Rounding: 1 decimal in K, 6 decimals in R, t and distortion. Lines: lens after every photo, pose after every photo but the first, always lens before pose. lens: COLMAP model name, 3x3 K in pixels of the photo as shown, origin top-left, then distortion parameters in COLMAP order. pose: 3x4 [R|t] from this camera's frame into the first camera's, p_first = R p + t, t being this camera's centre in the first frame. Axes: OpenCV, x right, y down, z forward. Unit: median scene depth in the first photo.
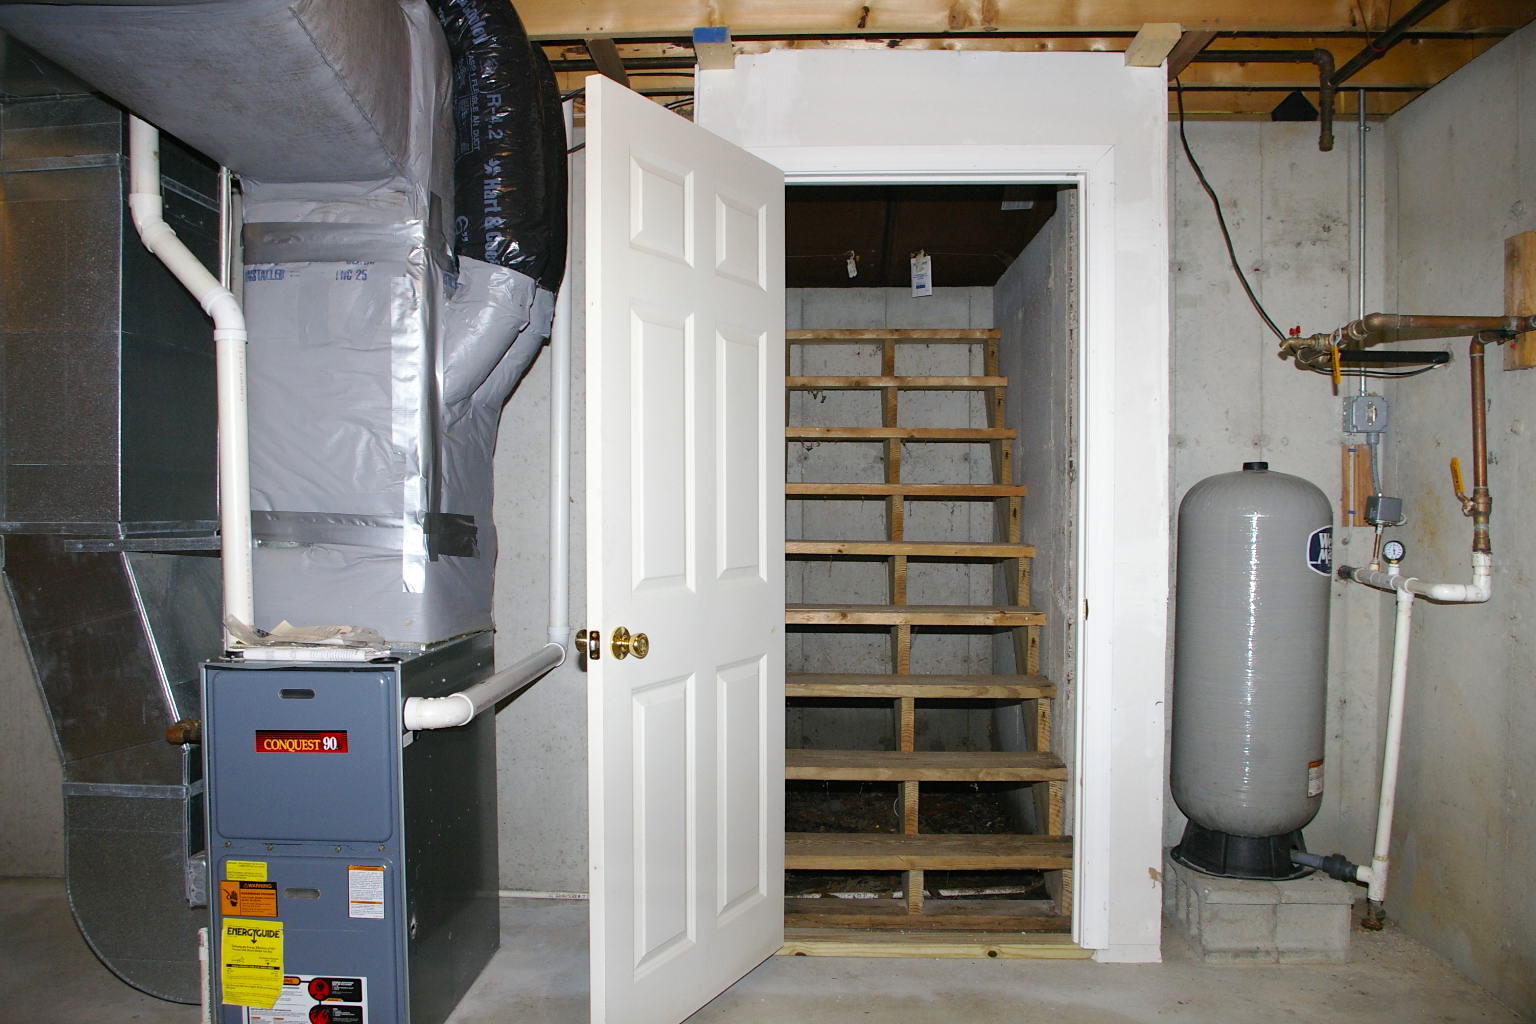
lens RADIAL K [[1197.3, 0, 771.9], [0, 1197.3, 533.7], [0, 0, 1]] dist [-0.060100, 0.003043]
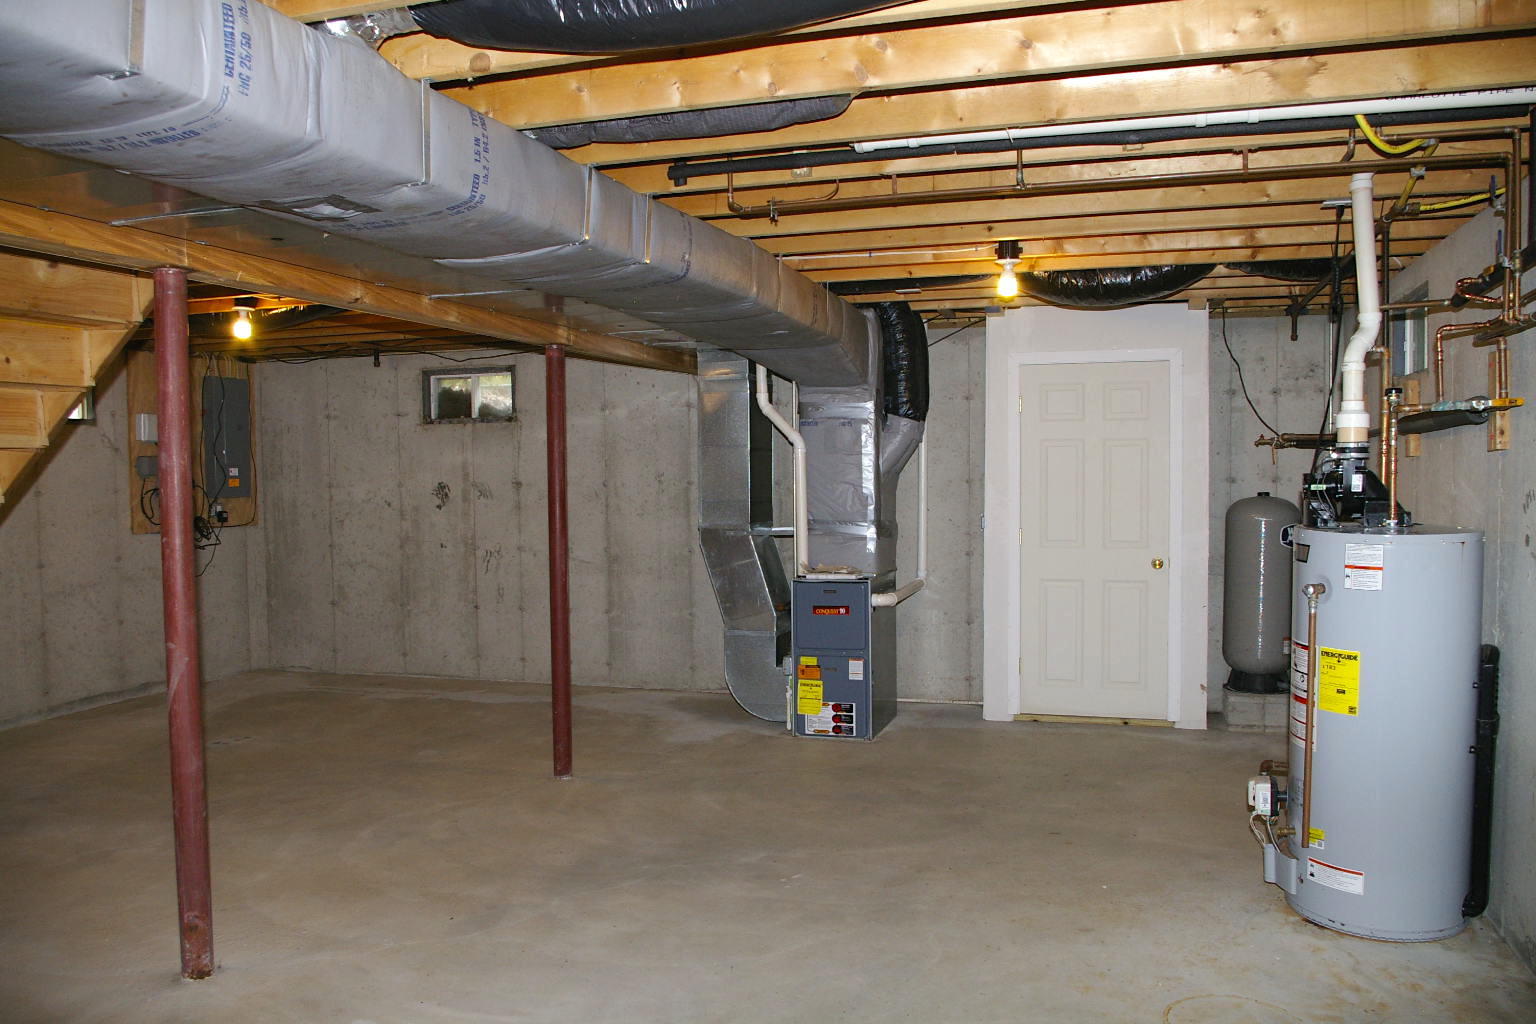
lens RADIAL K [[1197.3, 0, 771.9], [0, 1197.3, 533.7], [0, 0, 1]] dist [-0.060100, 0.003043]
pose [[0.968002, 0.002504, -0.250928, 0.121436], [0.004240, 0.999644, 0.026330, -0.055652], [0.250905, -0.026552, 0.967647, -1.433698]]
